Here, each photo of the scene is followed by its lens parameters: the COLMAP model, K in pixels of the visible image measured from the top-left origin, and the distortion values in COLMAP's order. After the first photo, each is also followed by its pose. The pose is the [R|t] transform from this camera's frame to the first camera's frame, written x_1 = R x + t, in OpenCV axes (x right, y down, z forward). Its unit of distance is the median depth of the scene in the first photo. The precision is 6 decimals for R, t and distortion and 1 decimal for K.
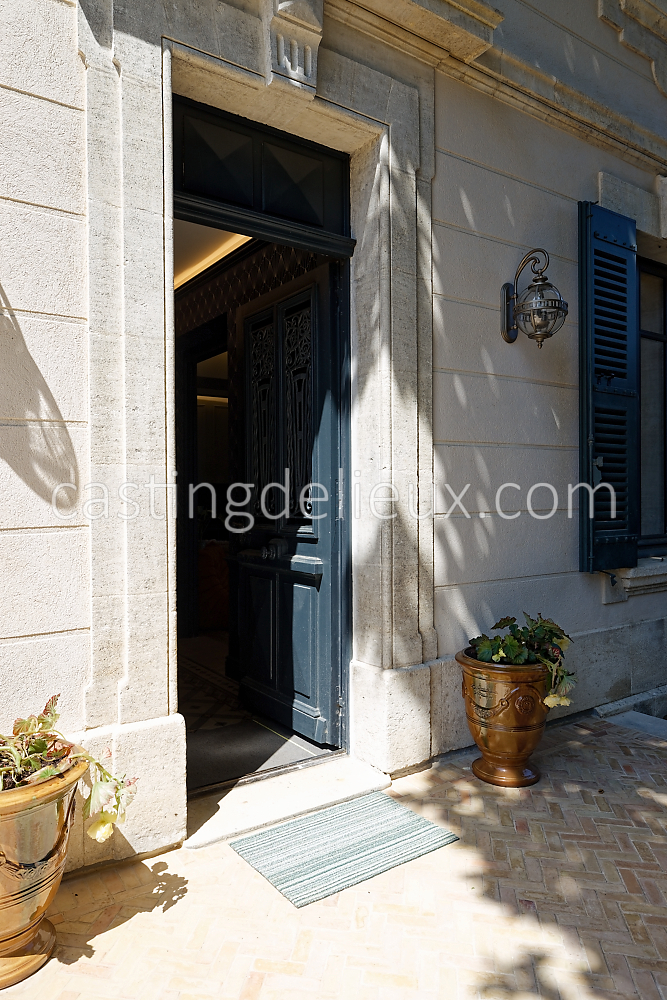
lens RADIAL K [[666.1, 0, 324.7], [0, 666.1, 494.9], [0, 0, 1]] dist [0.000543, -0.000596]
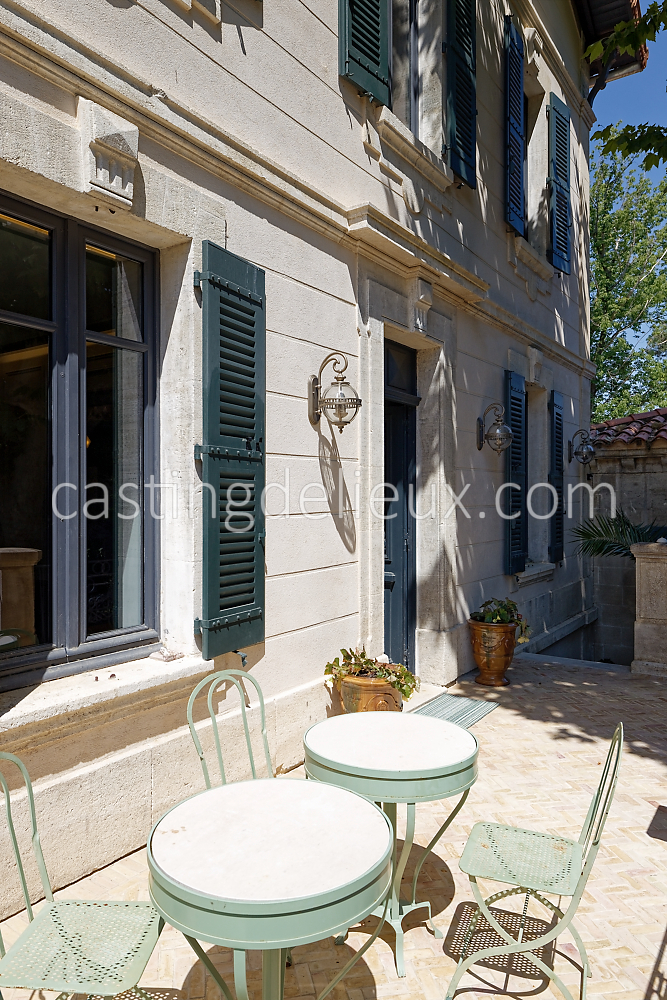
lens RADIAL K [[666.1, 0, 325.5], [0, 666.1, 499.0], [0, 0, 1]] dist [0.000543, -0.000596]
pose [[0.938234, 0.004207, 0.345975, -0.910905], [-0.002862, 0.999986, -0.004399, -0.105894], [-0.345989, 0.003137, 0.938233, -0.684199]]
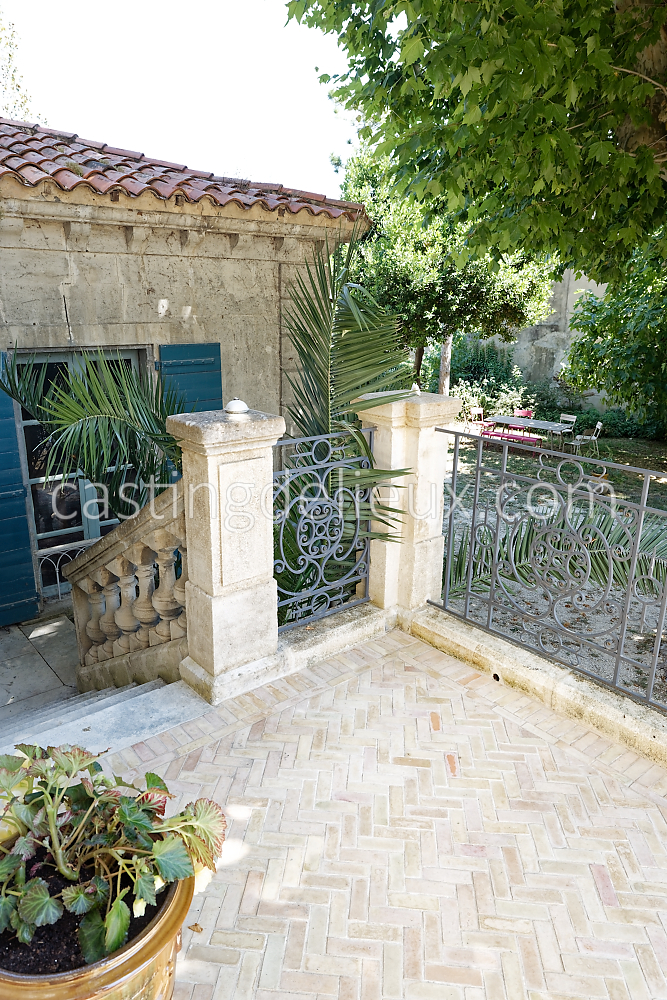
lens RADIAL K [[666.1, 0, 332.4], [0, 666.1, 501.4], [0, 0, 1]] dist [0.000543, -0.000596]
pose [[-0.081899, -0.285834, 0.954773, -0.086933], [-0.009870, 0.958177, 0.286007, -0.126143], [-0.996592, 0.014000, -0.081295, 0.921699]]
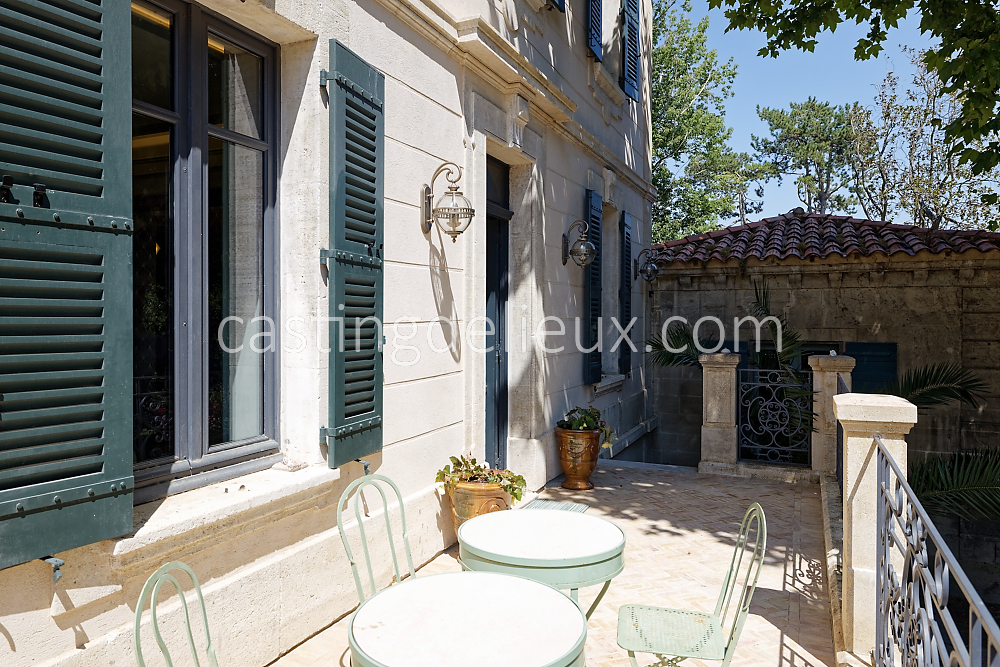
lens RADIAL K [[666.1, 0, 500.2], [0, 666.1, 323.4], [0, 0, 1]] dist [0.000543, -0.000596]
pose [[0.856881, 0.004063, 0.515499, -1.041661], [-0.007000, 0.999968, 0.003754, -0.085144], [-0.515467, -0.006825, 0.856882, -0.644378]]
